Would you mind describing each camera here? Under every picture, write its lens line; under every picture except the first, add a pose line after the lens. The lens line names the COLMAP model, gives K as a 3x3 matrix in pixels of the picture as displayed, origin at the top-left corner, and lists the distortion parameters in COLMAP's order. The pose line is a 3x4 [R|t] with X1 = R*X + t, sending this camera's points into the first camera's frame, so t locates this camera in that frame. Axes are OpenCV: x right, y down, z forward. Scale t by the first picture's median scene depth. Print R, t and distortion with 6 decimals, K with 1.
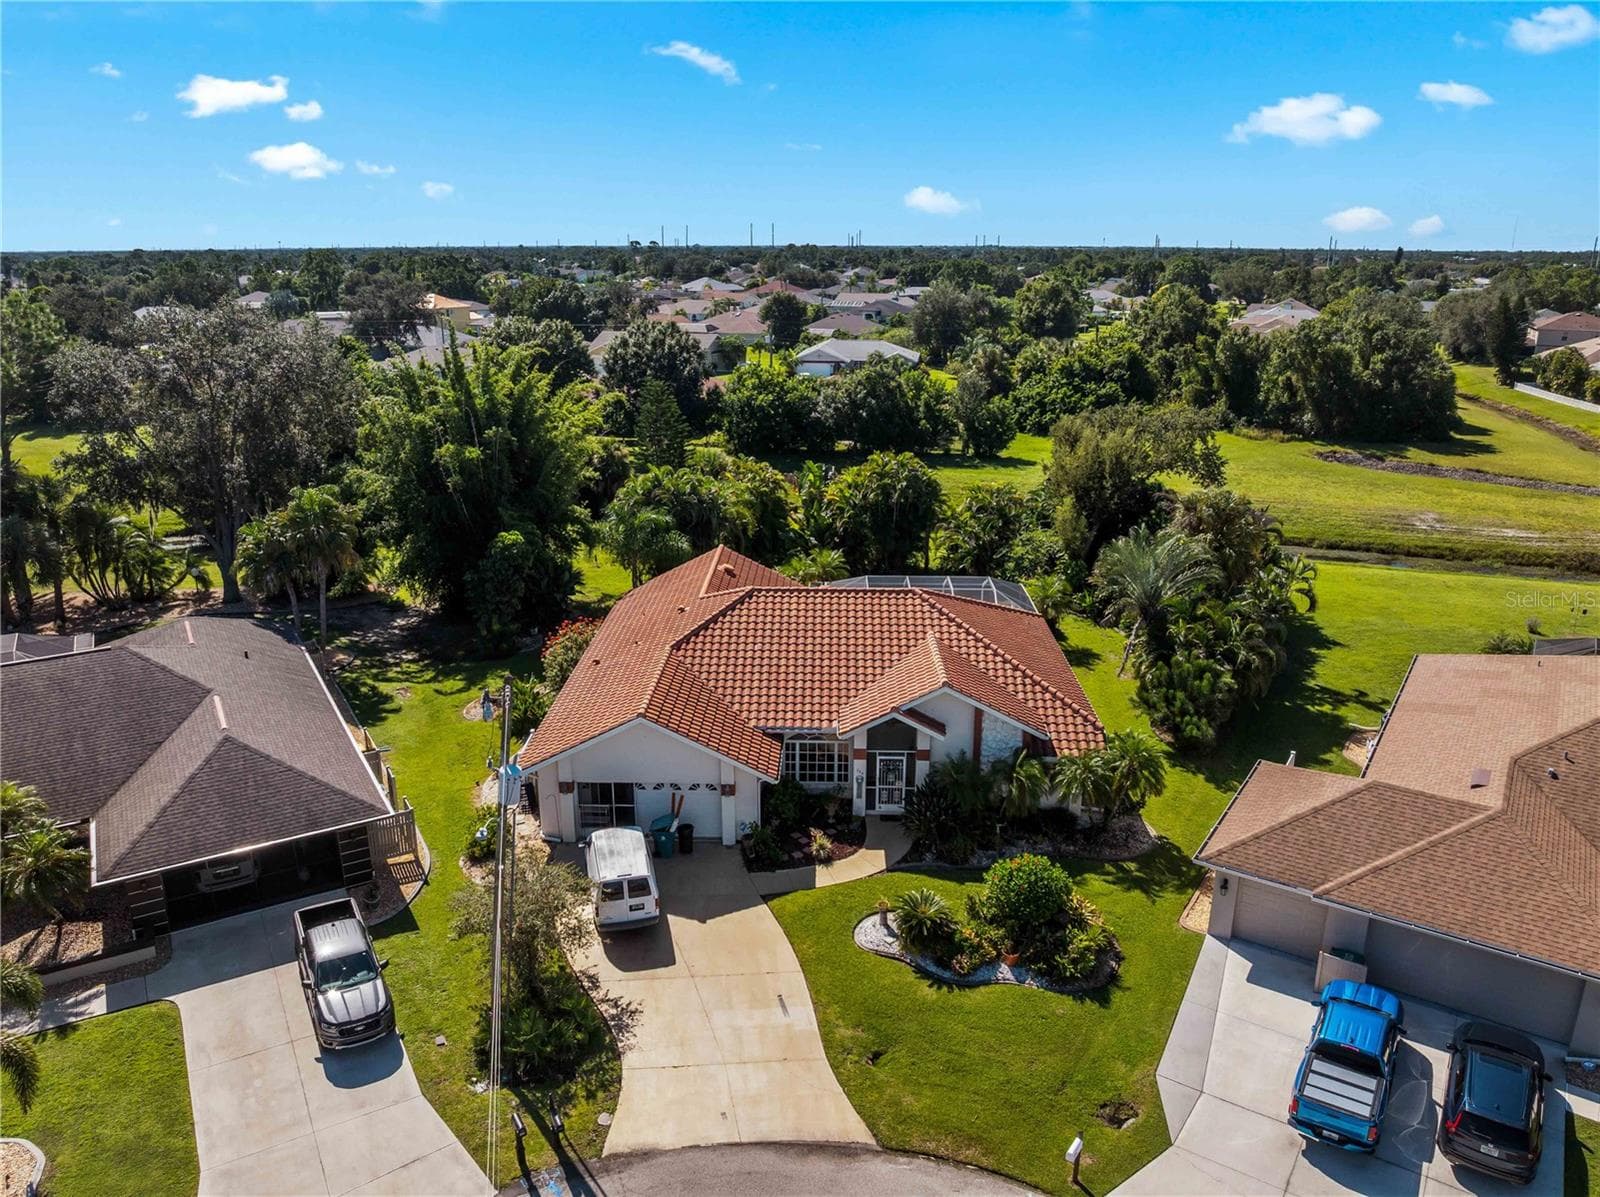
lens RADIAL K [[1140.9, 0, 802.3], [0, 1140.9, 604.4], [0, 0, 1]] dist [-0.037214, 0.000959]
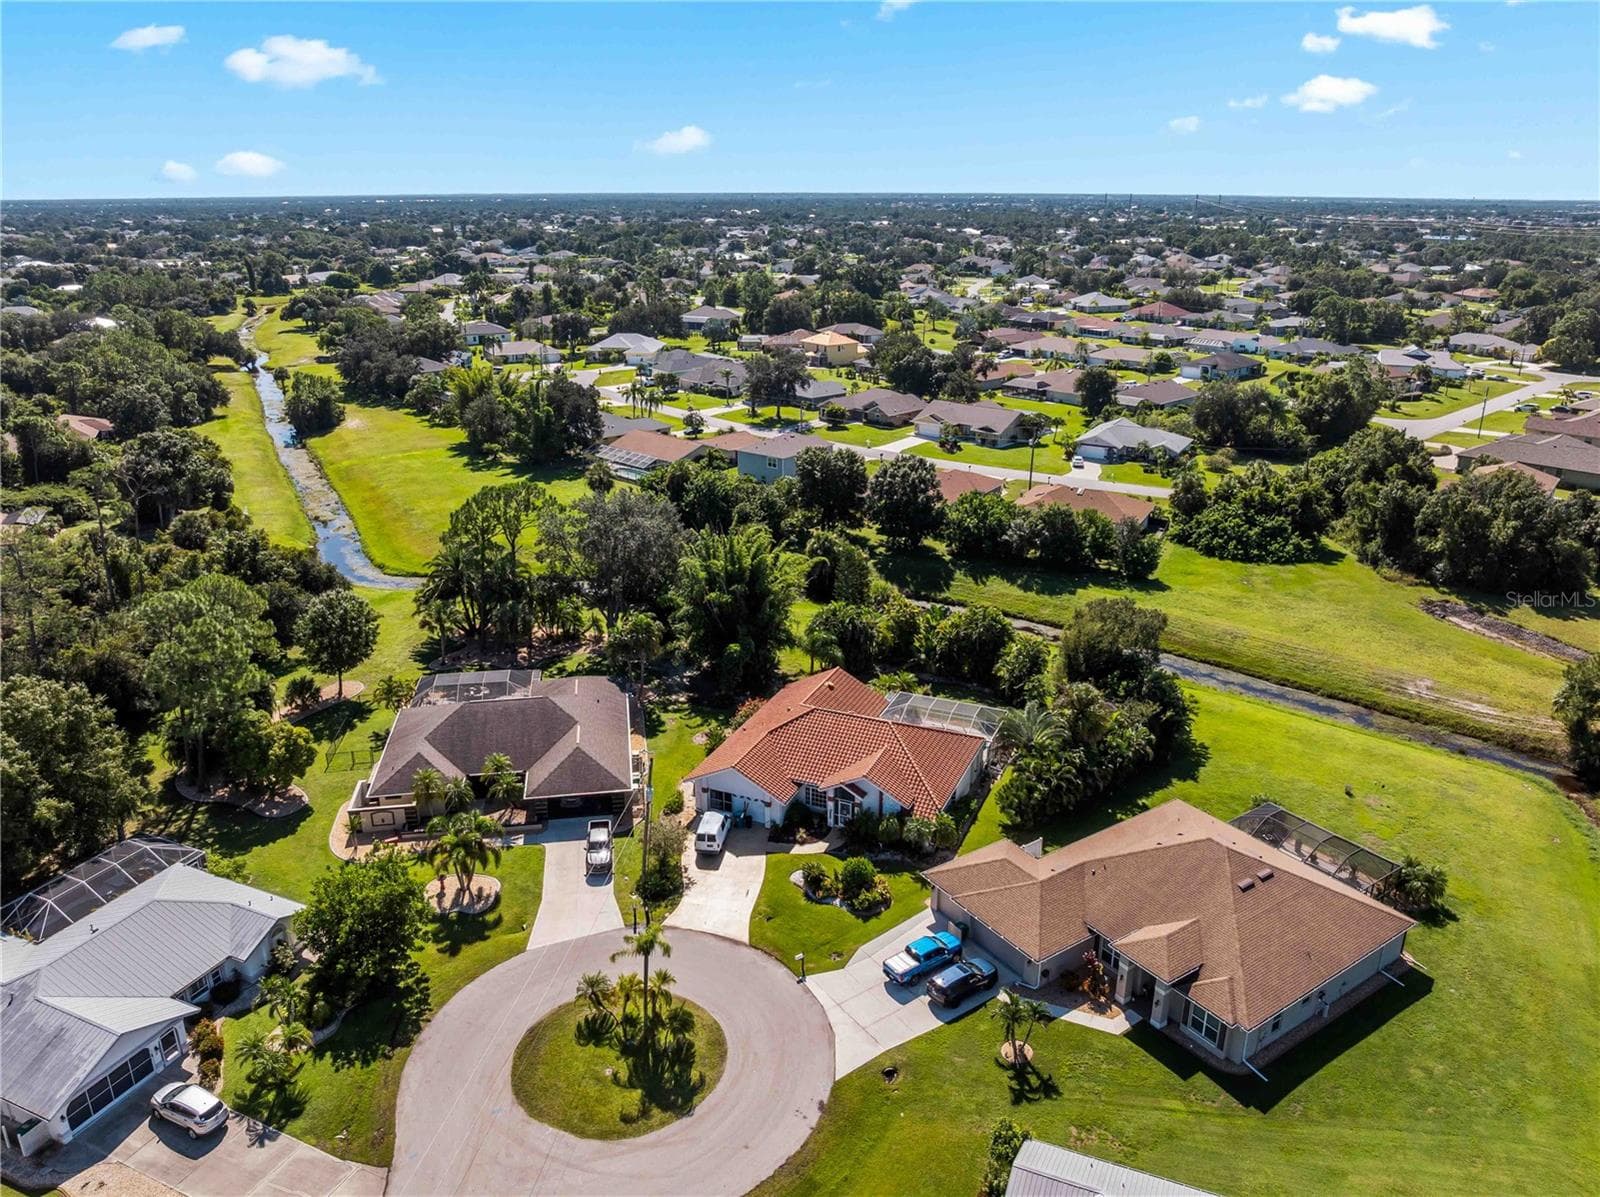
lens RADIAL K [[1140.9, 0, 802.3], [0, 1140.9, 604.4], [0, 0, 1]] dist [-0.037214, 0.000959]
pose [[0.928923, 0.129447, -0.346907, 0.720681], [-0.113655, 0.991353, 0.065583, -0.382635], [0.352397, -0.021494, 0.935604, -1.079066]]
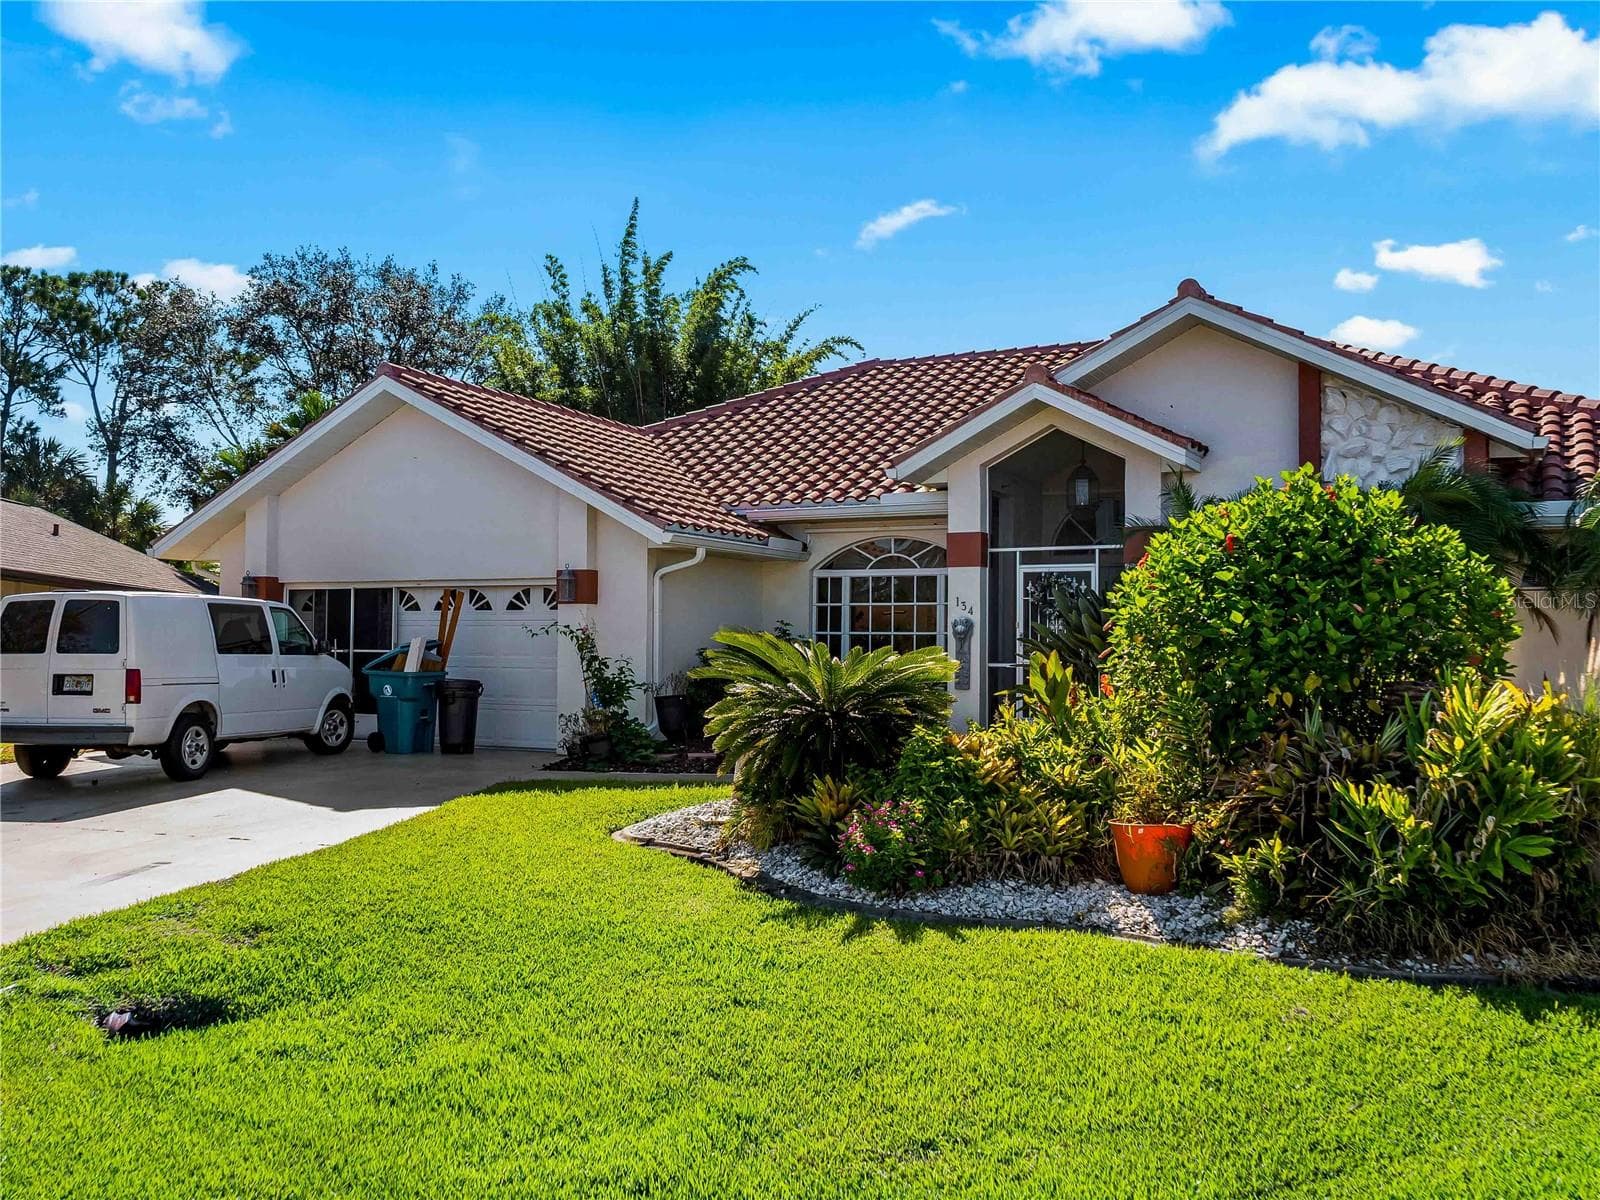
lens RADIAL K [[1428.3, 0, 775.0], [0, 1428.3, 599.6], [0, 0, 1]] dist [-0.010338, -0.006157]
pose [[0.903358, -0.009466, -0.428784, 0.188207], [-0.137140, 0.940893, -0.309697, 0.293249], [0.406371, 0.338571, 0.848665, 0.613167]]
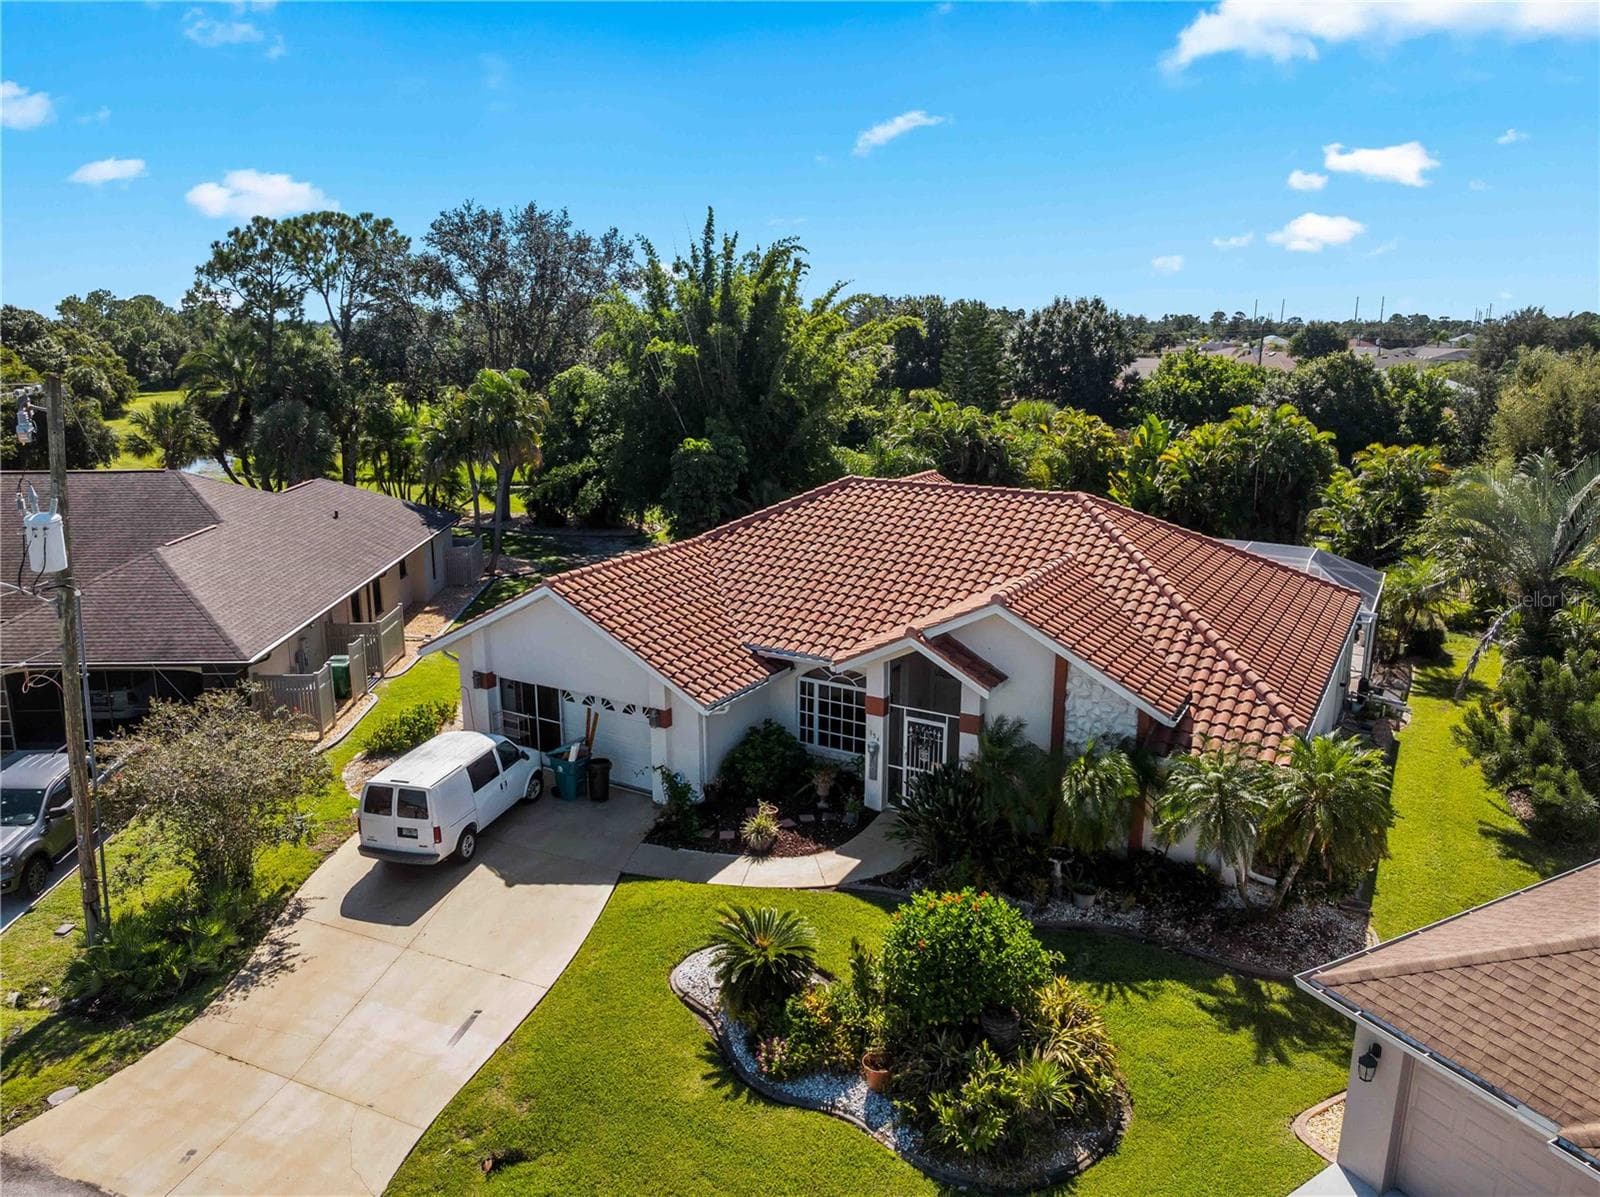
lens RADIAL K [[1146.4, 0, 794.5], [0, 1146.4, 600.5], [0, 0, 1]] dist [-0.037812, -0.004568]
pose [[0.877468, 0.114081, -0.465870, 0.300131], [-0.146389, 0.988655, -0.033625, 0.102401], [0.456749, 0.097703, 0.884214, 0.422880]]
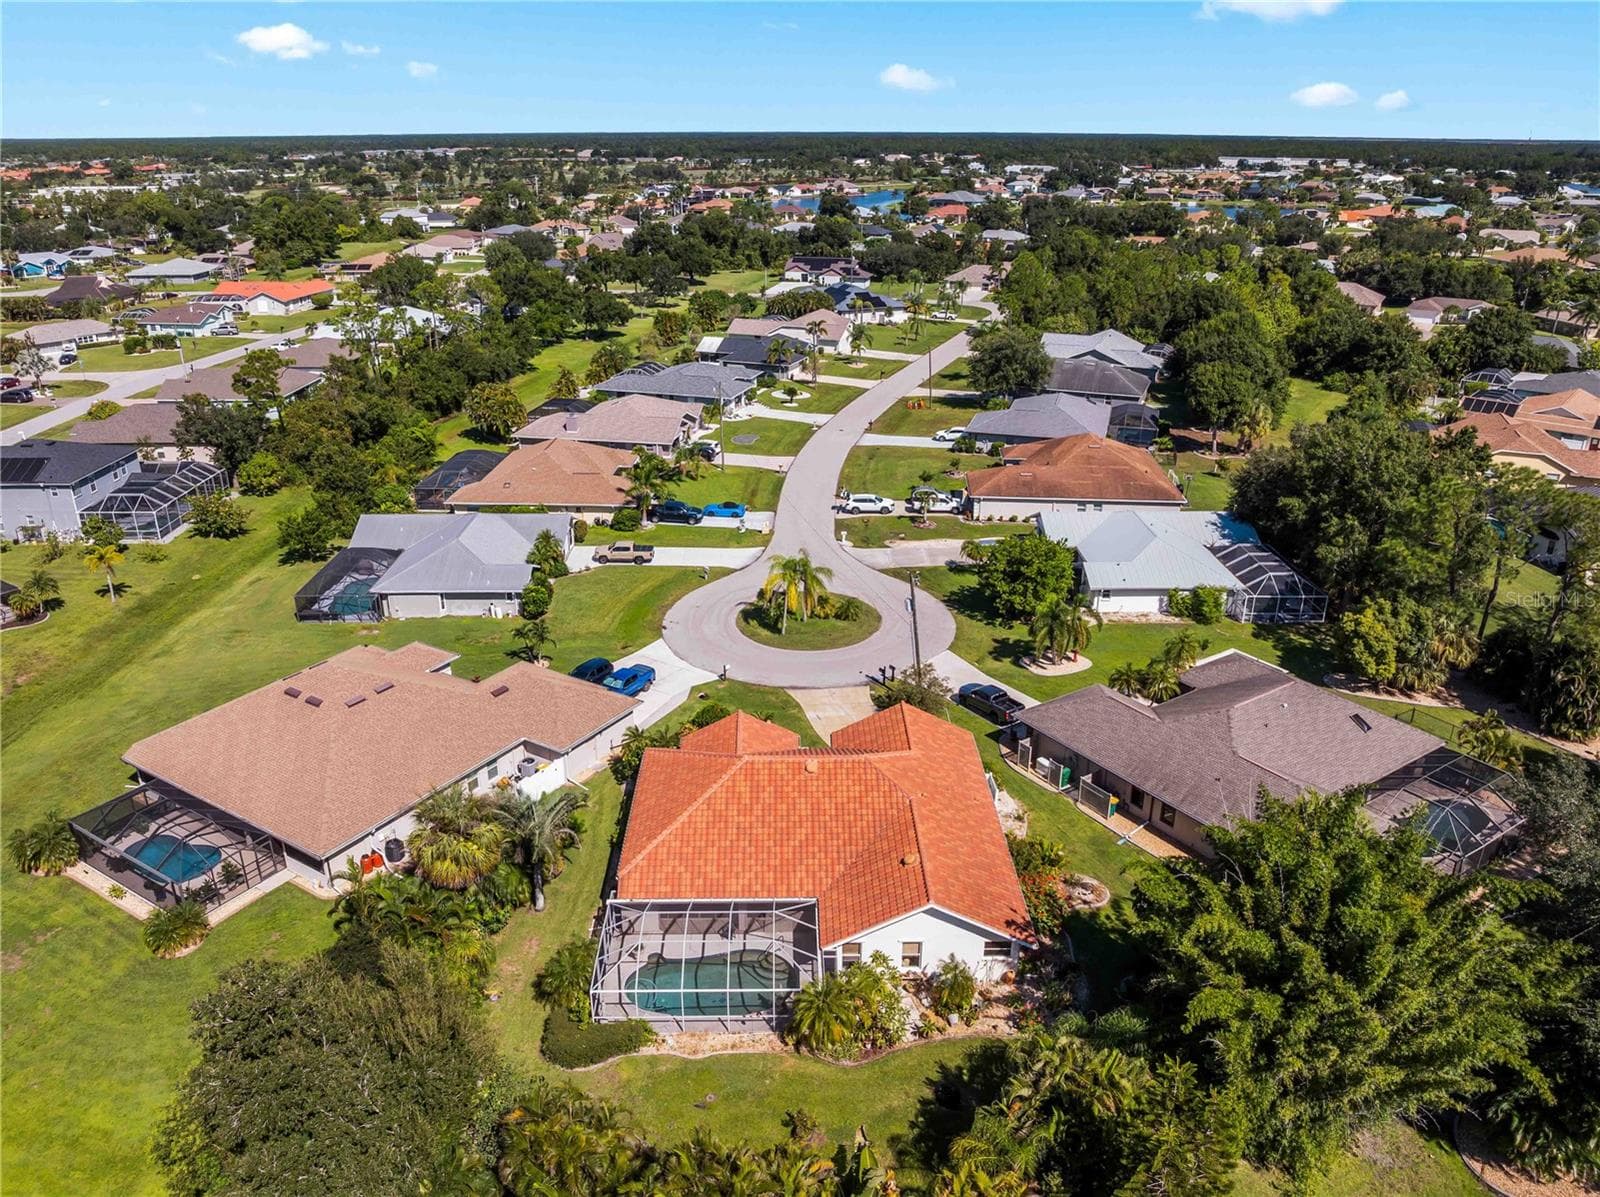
lens RADIAL K [[1146.4, 0, 794.5], [0, 1146.4, 600.5], [0, 0, 1]] dist [-0.037812, -0.004568]
pose [[-0.999107, 0.002816, -0.042157, 0.118888], [-0.025227, 0.760626, 0.648700, -1.209622], [0.033892, 0.649184, -0.759876, 2.215424]]
